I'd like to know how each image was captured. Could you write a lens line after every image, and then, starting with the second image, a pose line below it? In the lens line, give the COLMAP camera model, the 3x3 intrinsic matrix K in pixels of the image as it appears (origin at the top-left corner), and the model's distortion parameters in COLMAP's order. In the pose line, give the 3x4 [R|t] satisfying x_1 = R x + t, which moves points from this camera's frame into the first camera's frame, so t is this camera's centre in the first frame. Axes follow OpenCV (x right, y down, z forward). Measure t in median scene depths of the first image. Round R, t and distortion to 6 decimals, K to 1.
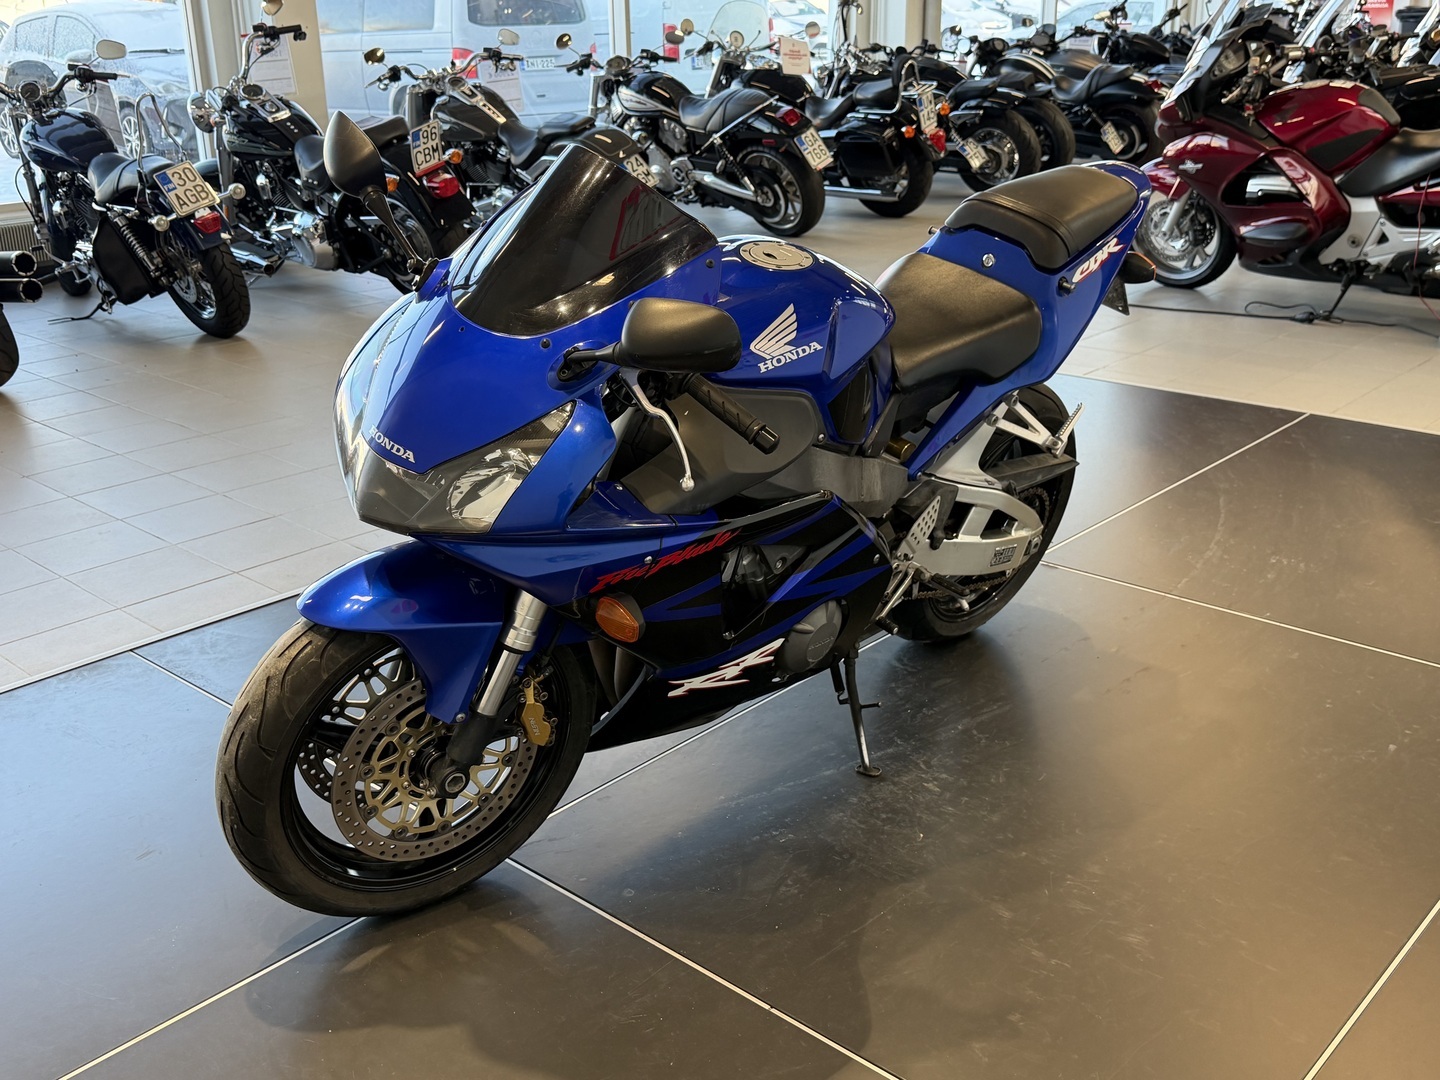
lens RADIAL K [[1461.4, 0, 717.8], [0, 1461.4, 539.9], [0, 0, 1]] dist [0.142380, 0.000000]
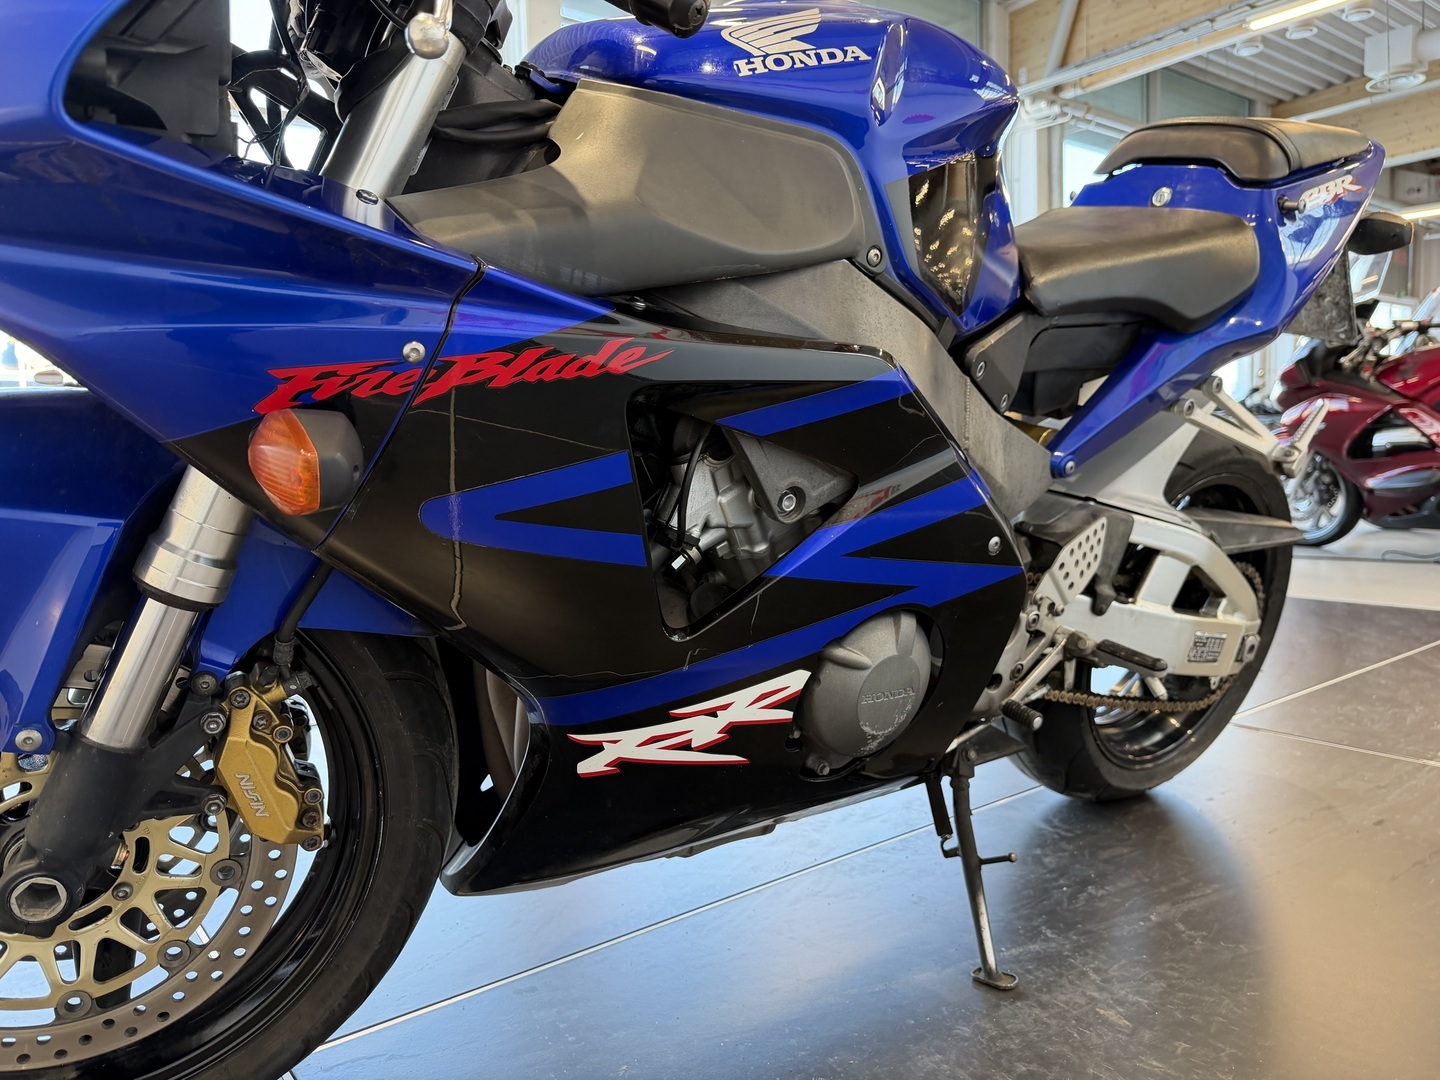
lens RADIAL K [[1030.4, 0, 720.7], [0, 1030.4, 537.5], [0, 0, 1]] dist [0.021566, -0.026199]
pose [[0.983863, 0.006231, -0.178813, 0.067132], [-0.053071, 0.964580, -0.258398, 0.099370], [0.170869, 0.263718, 0.949345, 0.543584]]
